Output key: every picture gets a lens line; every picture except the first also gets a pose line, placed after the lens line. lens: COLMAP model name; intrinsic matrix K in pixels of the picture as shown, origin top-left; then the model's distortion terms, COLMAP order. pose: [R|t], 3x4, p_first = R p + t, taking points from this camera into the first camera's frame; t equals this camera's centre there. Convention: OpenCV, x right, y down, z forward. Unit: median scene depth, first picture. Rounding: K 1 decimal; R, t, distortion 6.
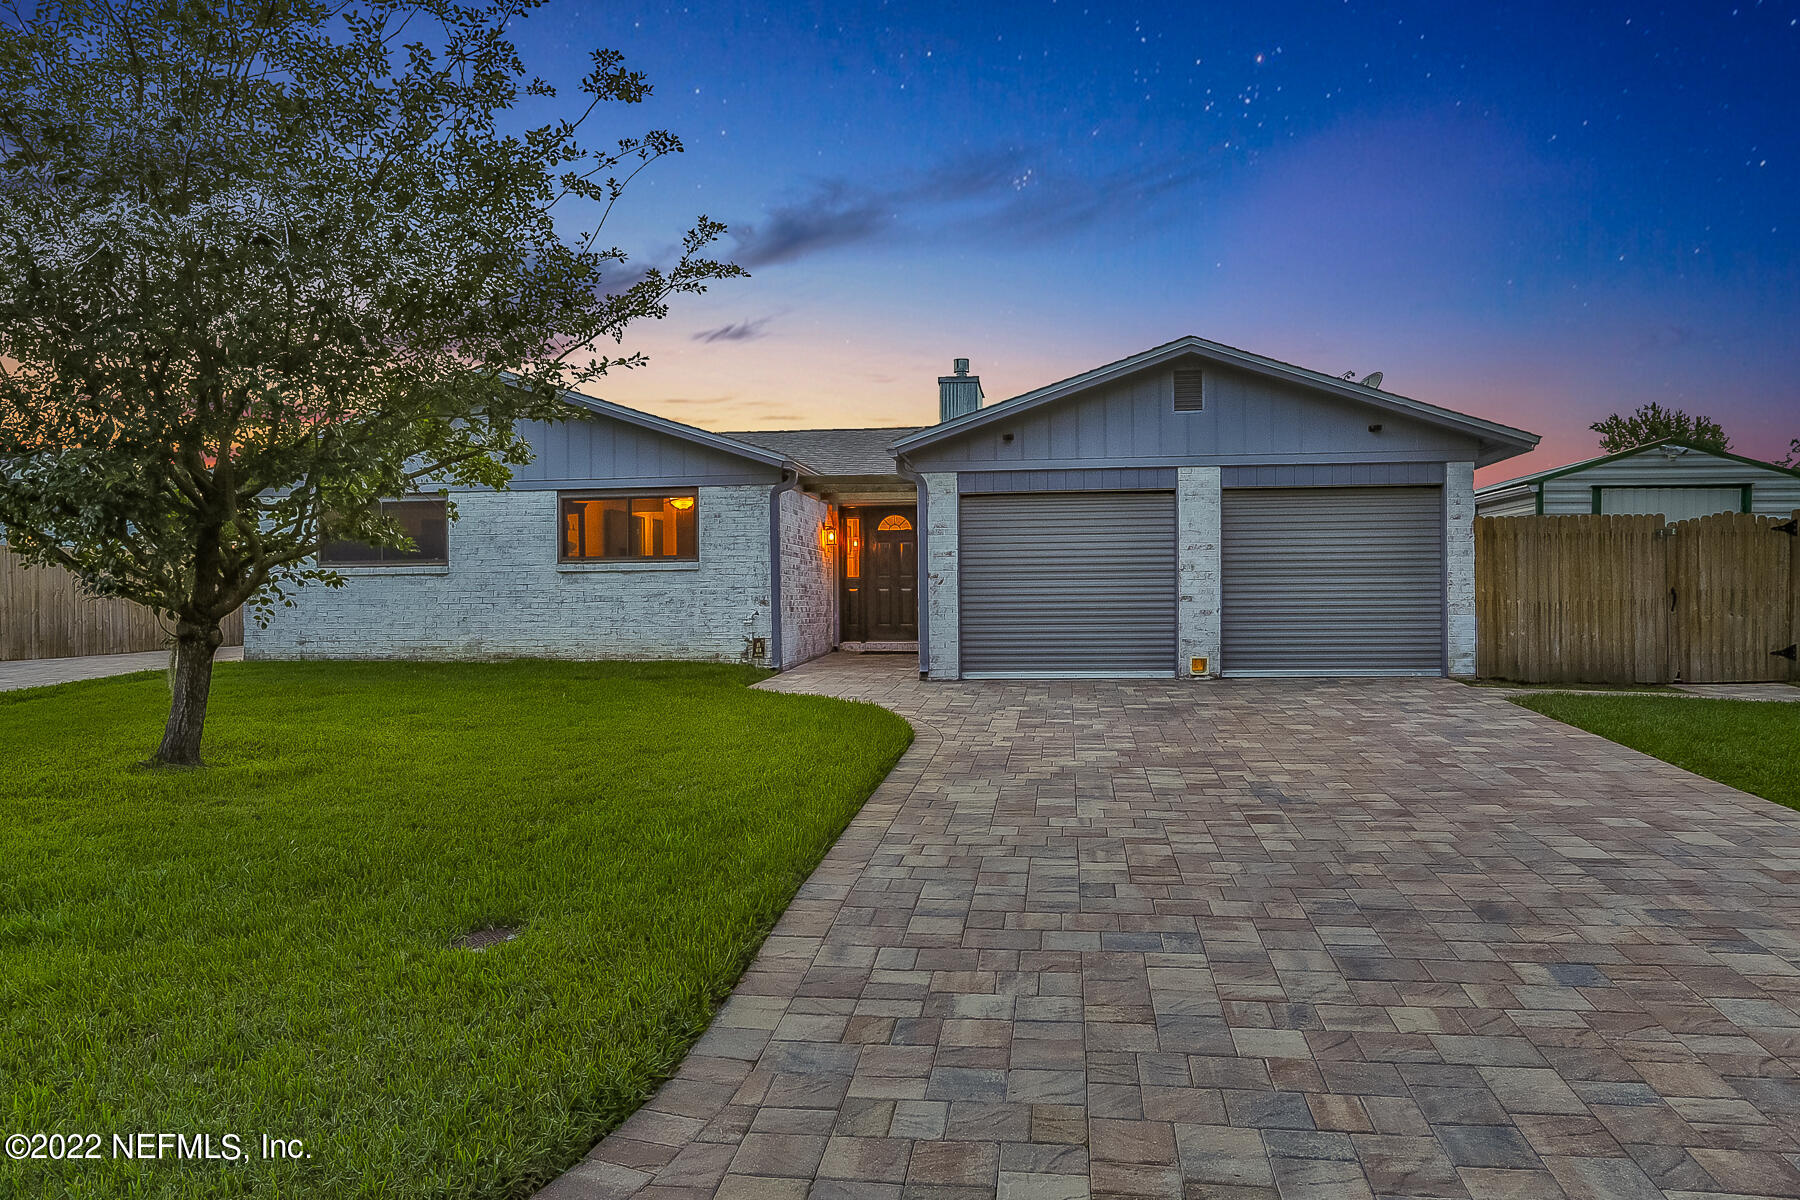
lens RADIAL K [[1320.0, 0, 900.1], [0, 1320.0, 601.6], [0, 0, 1]] dist [-0.007680, -0.002989]
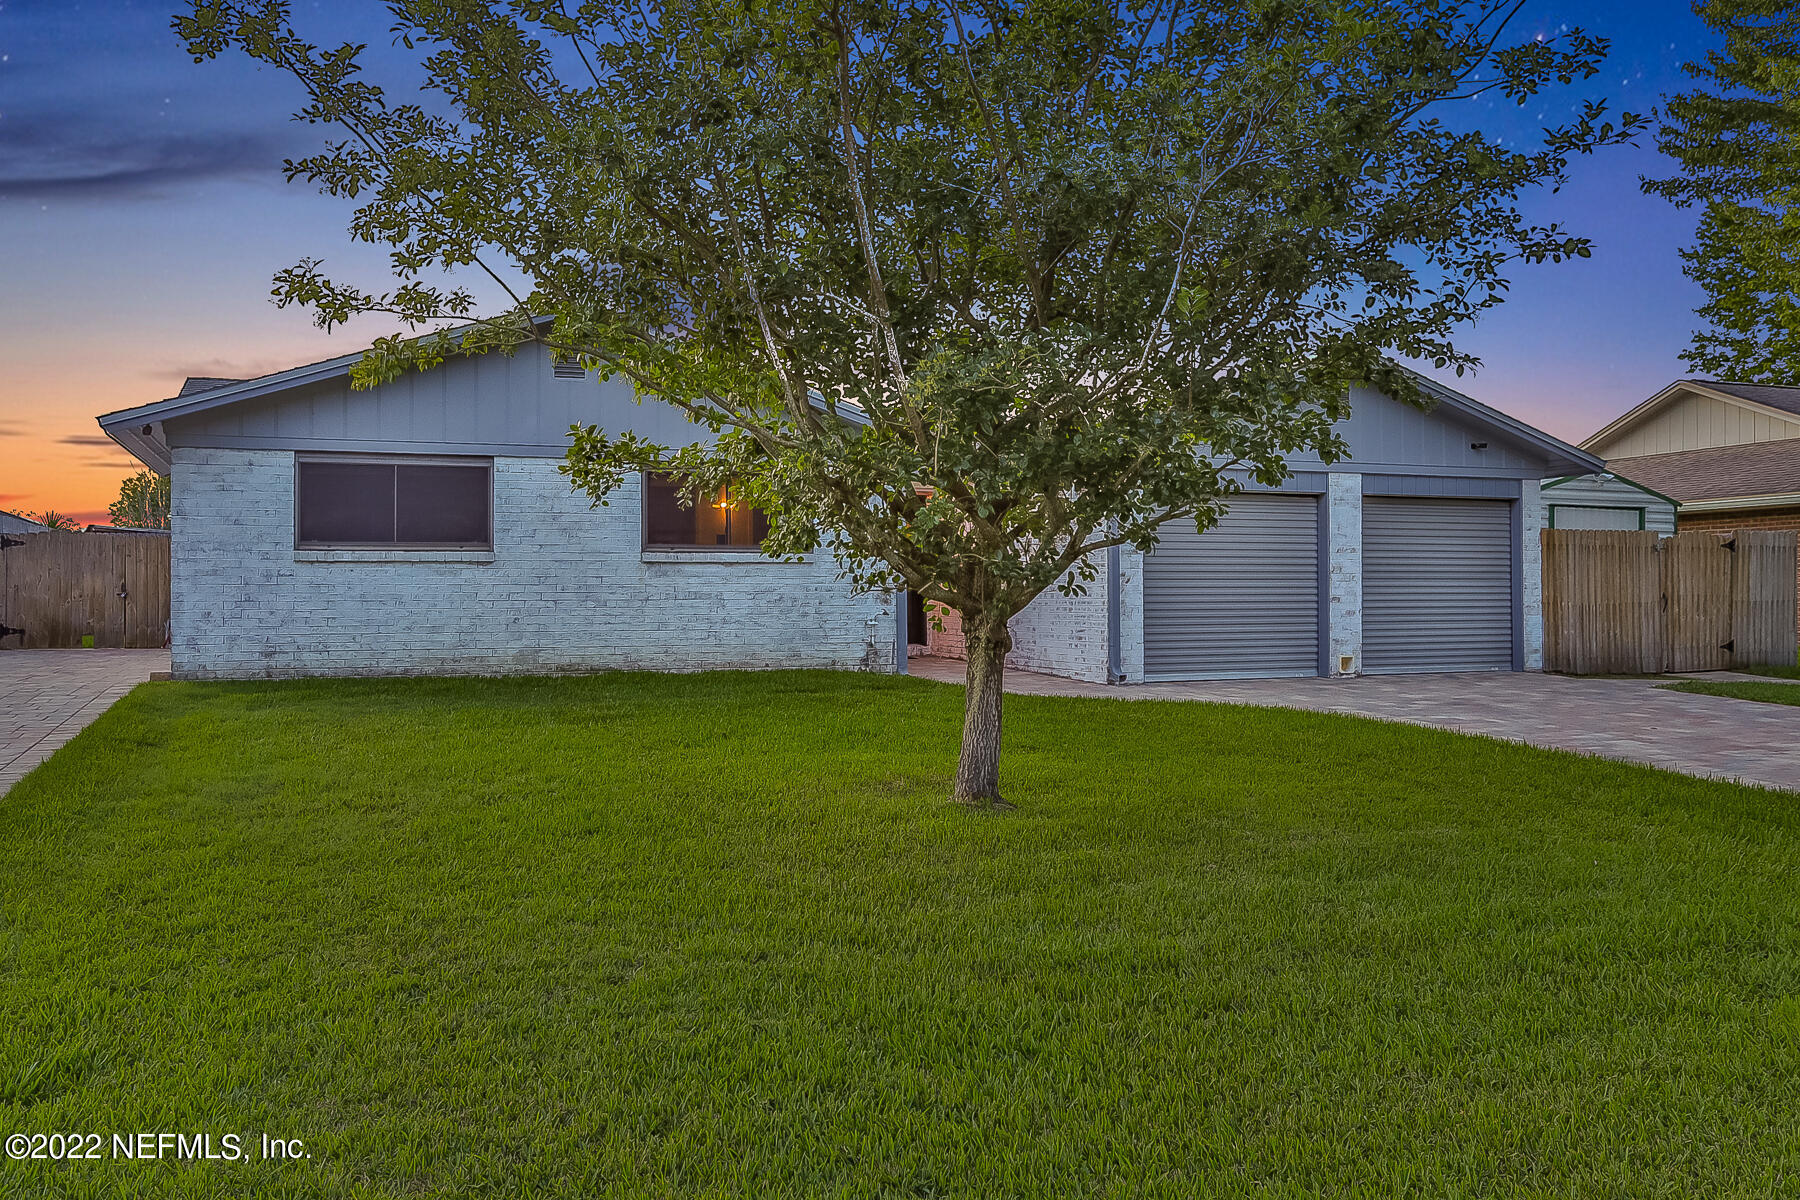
lens RADIAL K [[1462.9, 0, 899.2], [0, 1462.9, 597.1], [0, 0, 1]] dist [0.001405, 0.001905]
pose [[0.876274, 0.005983, 0.481777, -0.601771], [-0.005649, 0.999982, -0.002144, 0.000034], [-0.481781, -0.000843, 0.876291, 0.150396]]
